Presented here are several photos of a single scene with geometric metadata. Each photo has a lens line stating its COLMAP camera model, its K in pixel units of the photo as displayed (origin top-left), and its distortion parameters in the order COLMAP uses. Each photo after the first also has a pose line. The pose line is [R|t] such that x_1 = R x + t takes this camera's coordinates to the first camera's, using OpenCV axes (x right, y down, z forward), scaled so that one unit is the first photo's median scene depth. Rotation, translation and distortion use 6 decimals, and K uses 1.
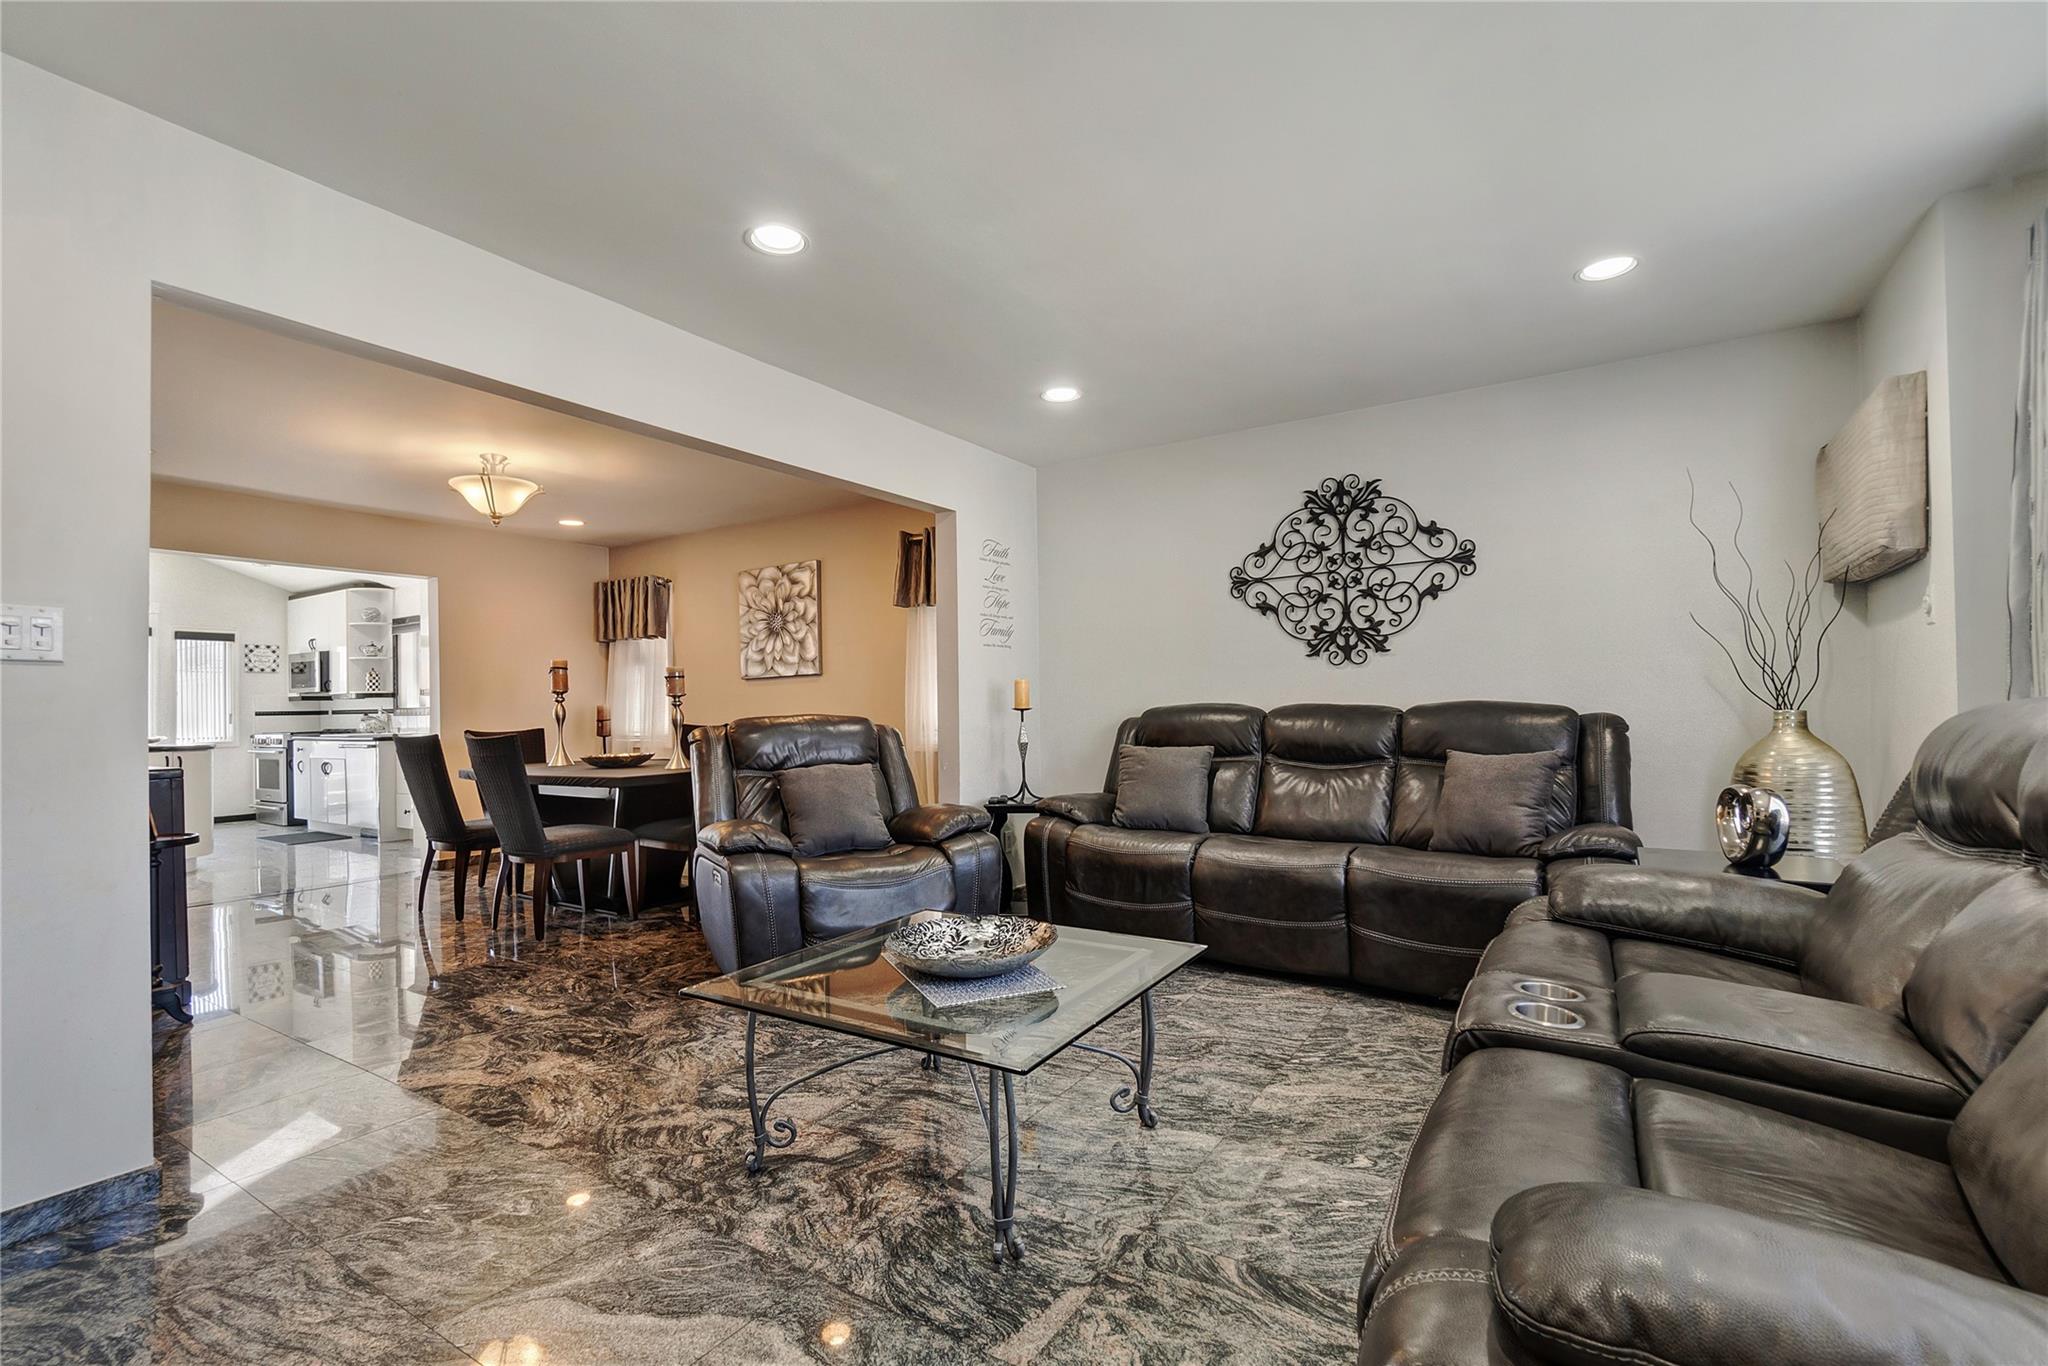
lens RADIAL K [[918.7, 0, 1006.2], [0, 918.7, 697.6], [0, 0, 1]] dist [-0.002471, -0.000106]
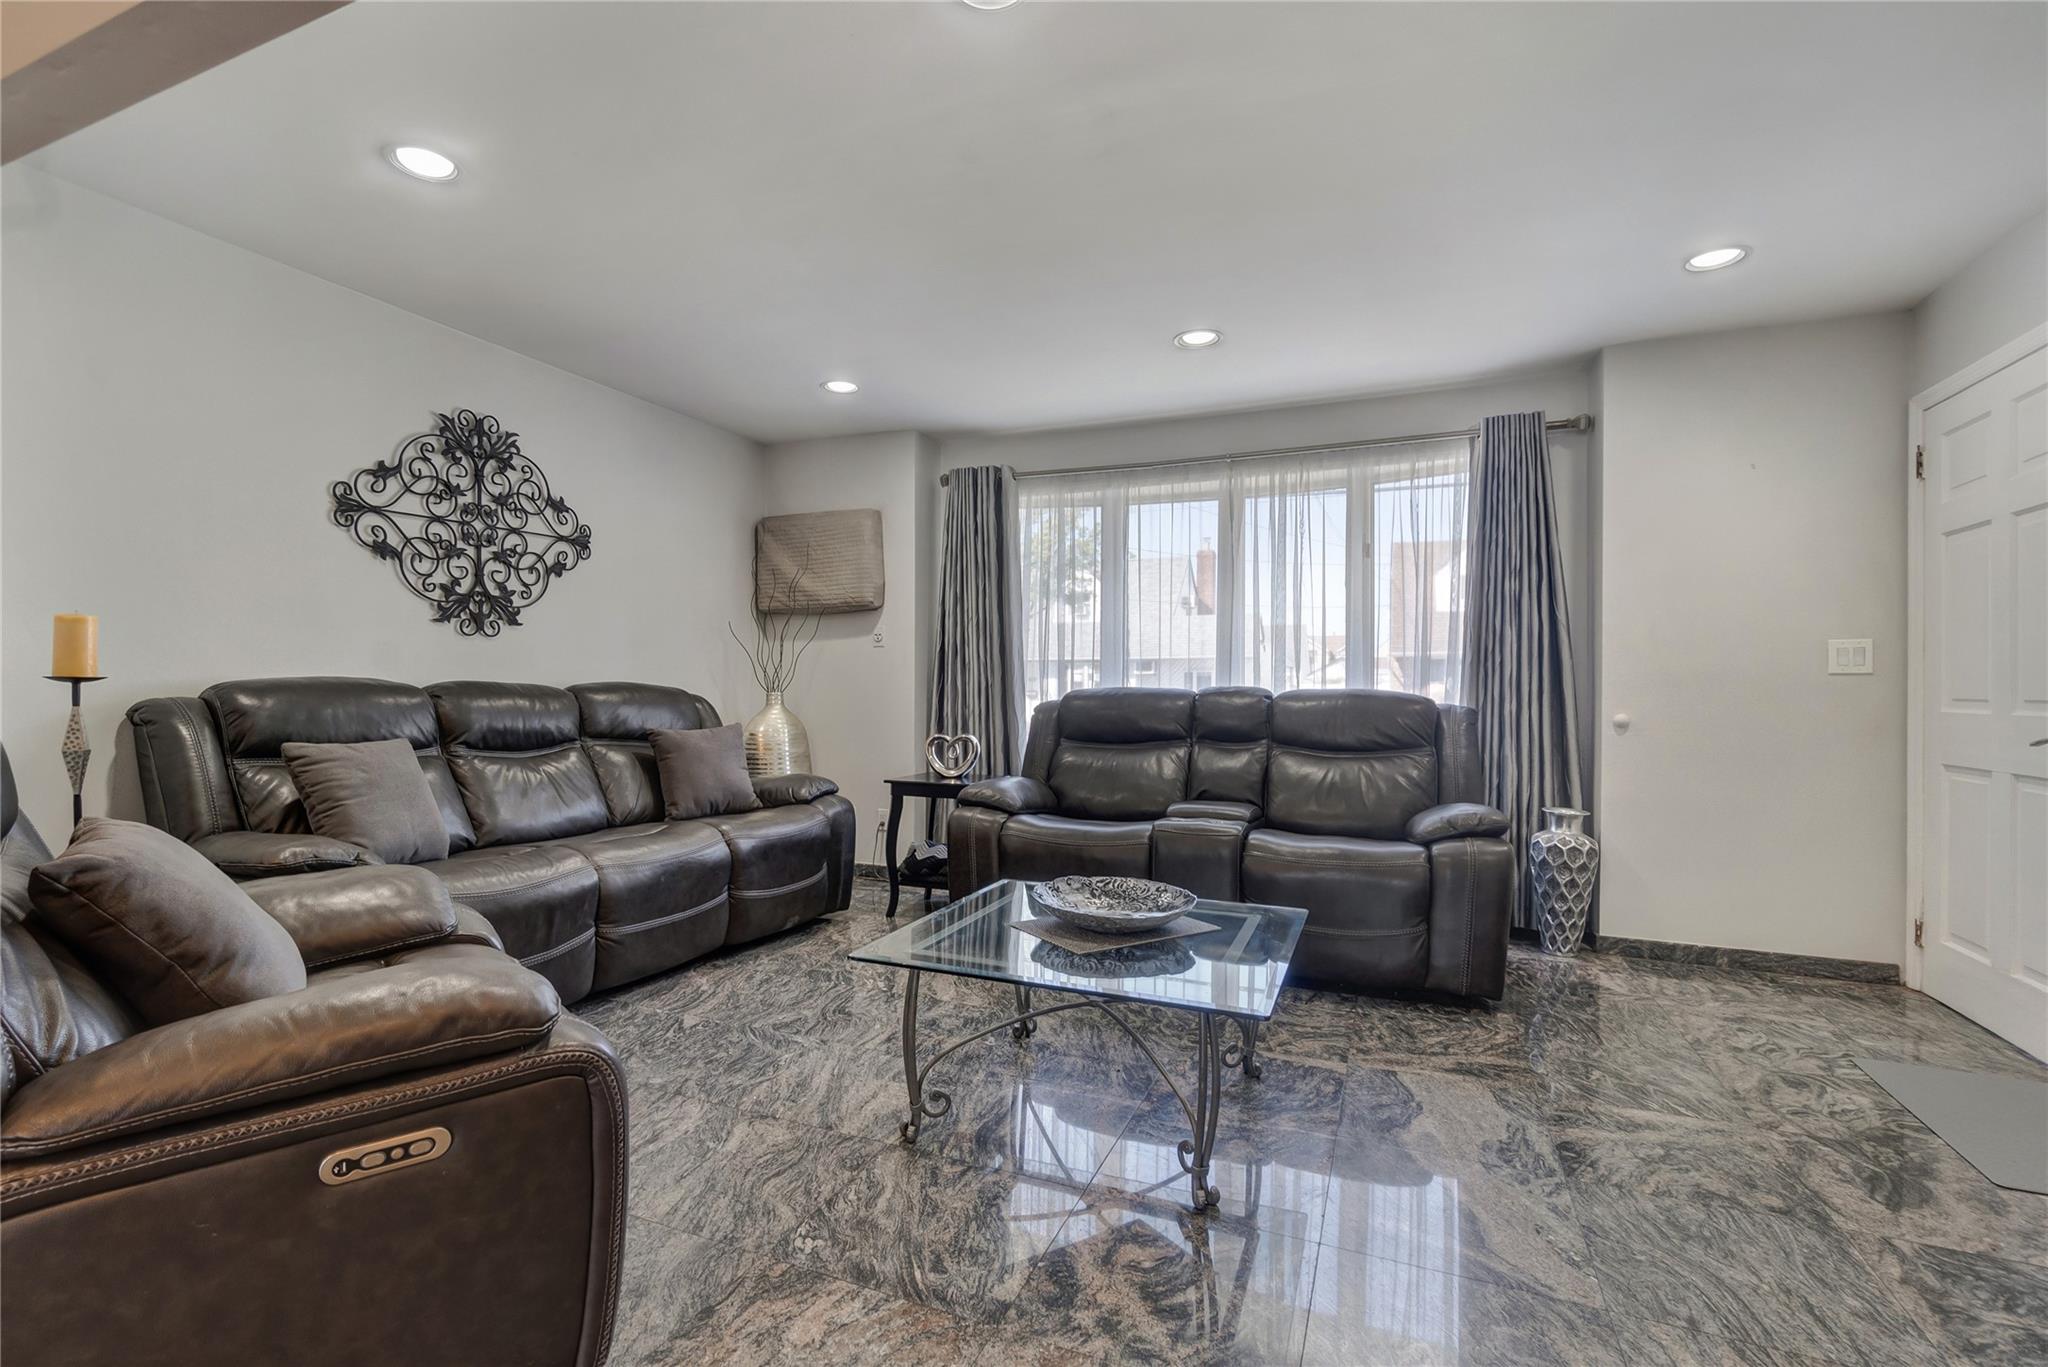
lens RADIAL K [[918.7, 0, 1004.1], [0, 918.7, 684.8], [0, 0, 1]] dist [-0.002471, -0.000106]
pose [[-0.162829, 0.016793, 0.986511, -0.547679], [-0.014612, 0.999704, -0.019430, 0.018637], [-0.986546, -0.017578, -0.162535, 0.659651]]
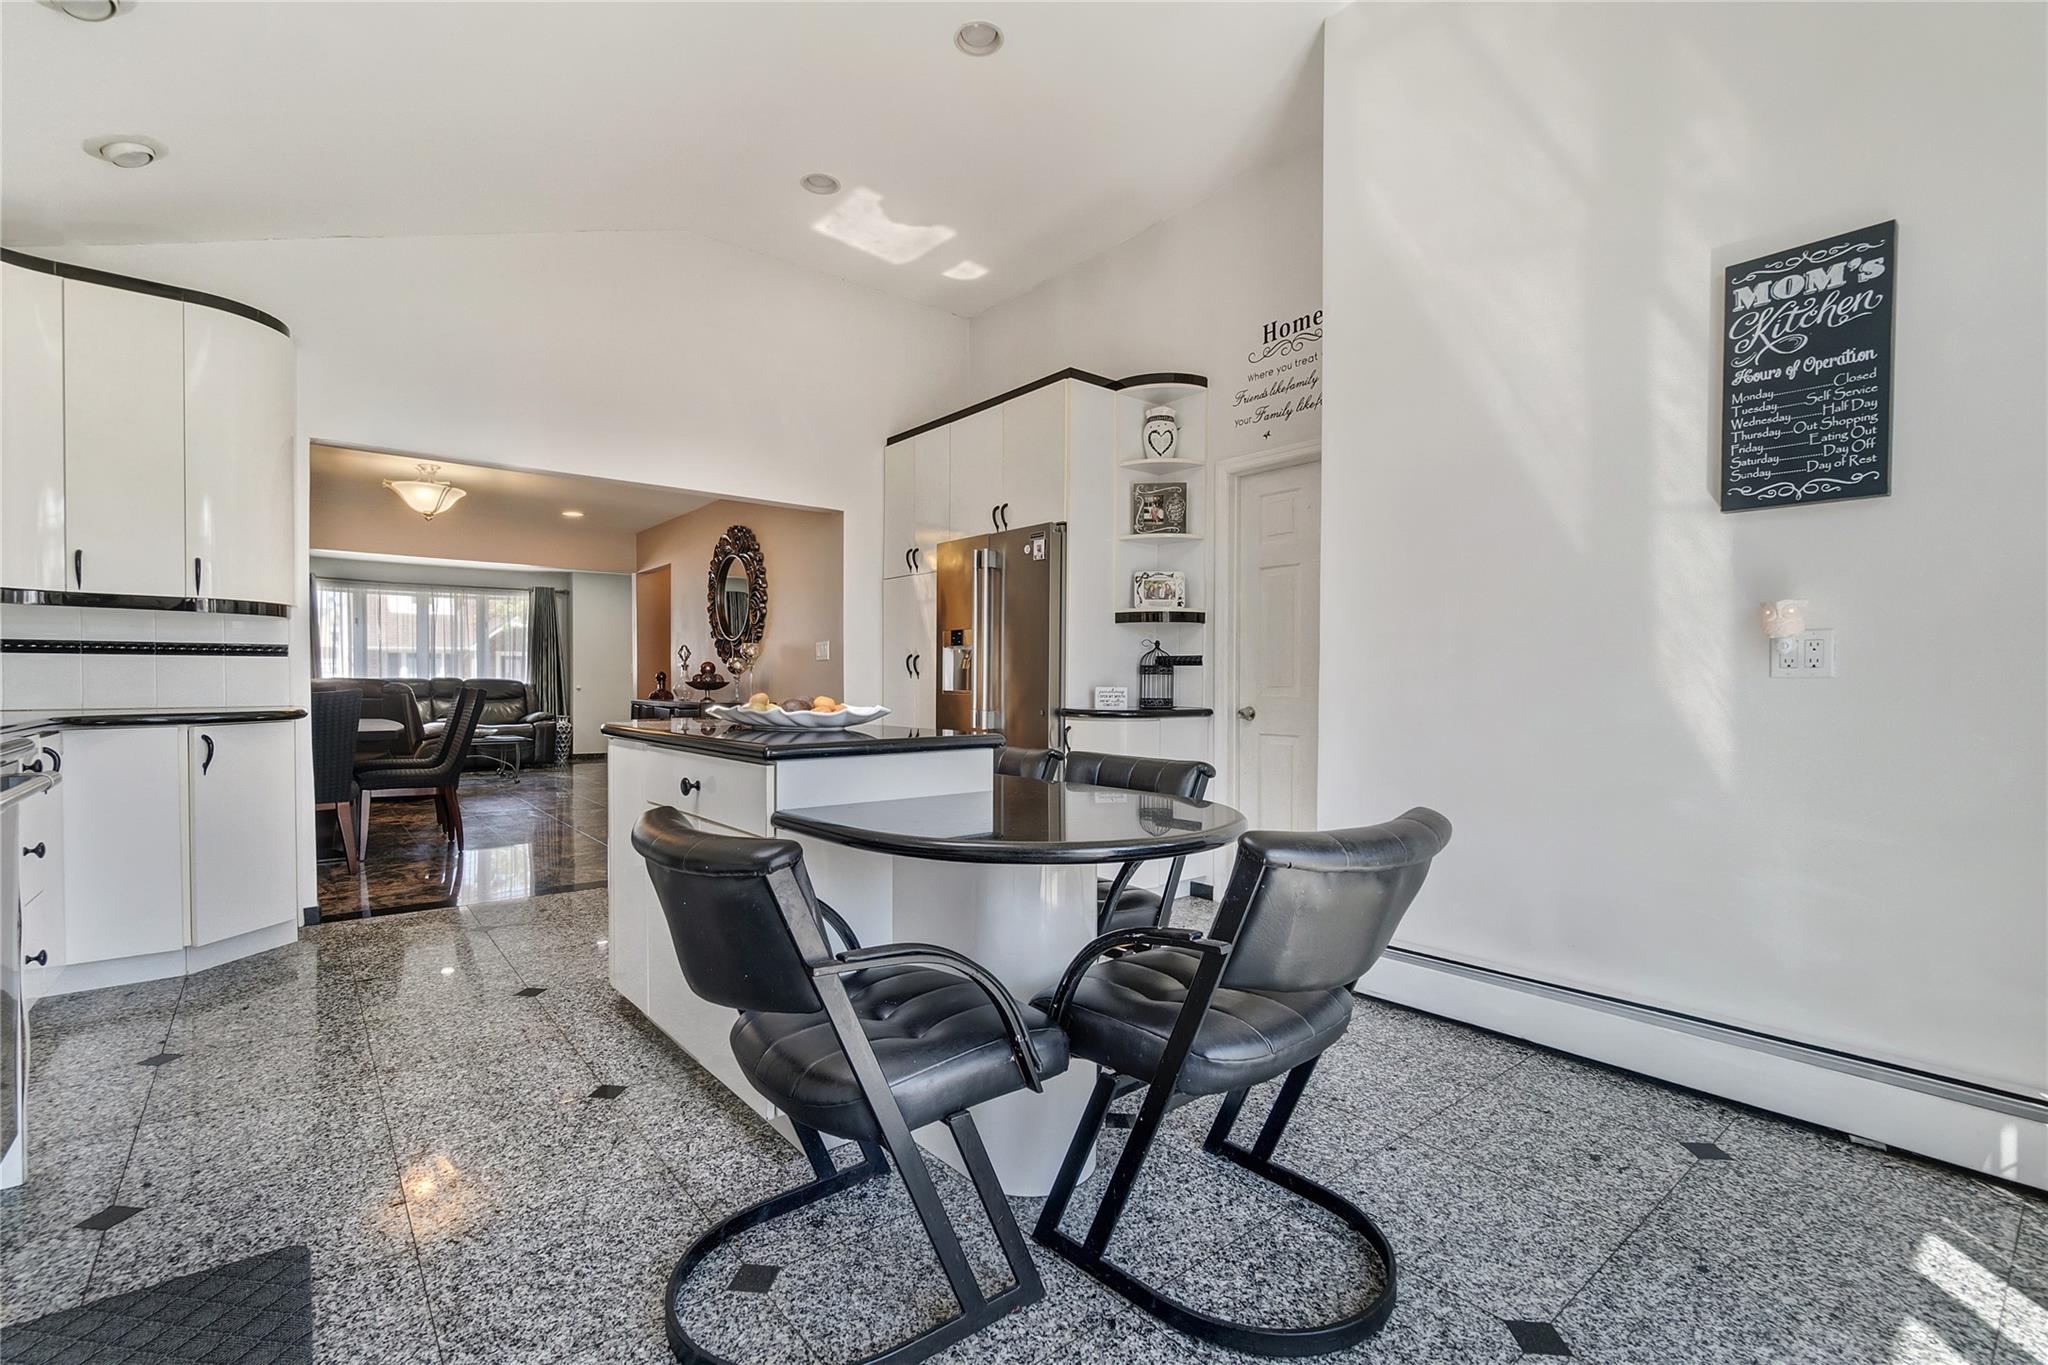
lens RADIAL K [[918.7, 0, 1023.5], [0, 918.7, 683.0], [0, 0, 1]] dist [-0.002471, -0.000106]
pose [[-0.951059, 0.010417, 0.308832, -1.415780], [0.007134, 0.999905, -0.011759, 0.041549], [-0.308925, -0.008980, -0.951044, 1.609654]]
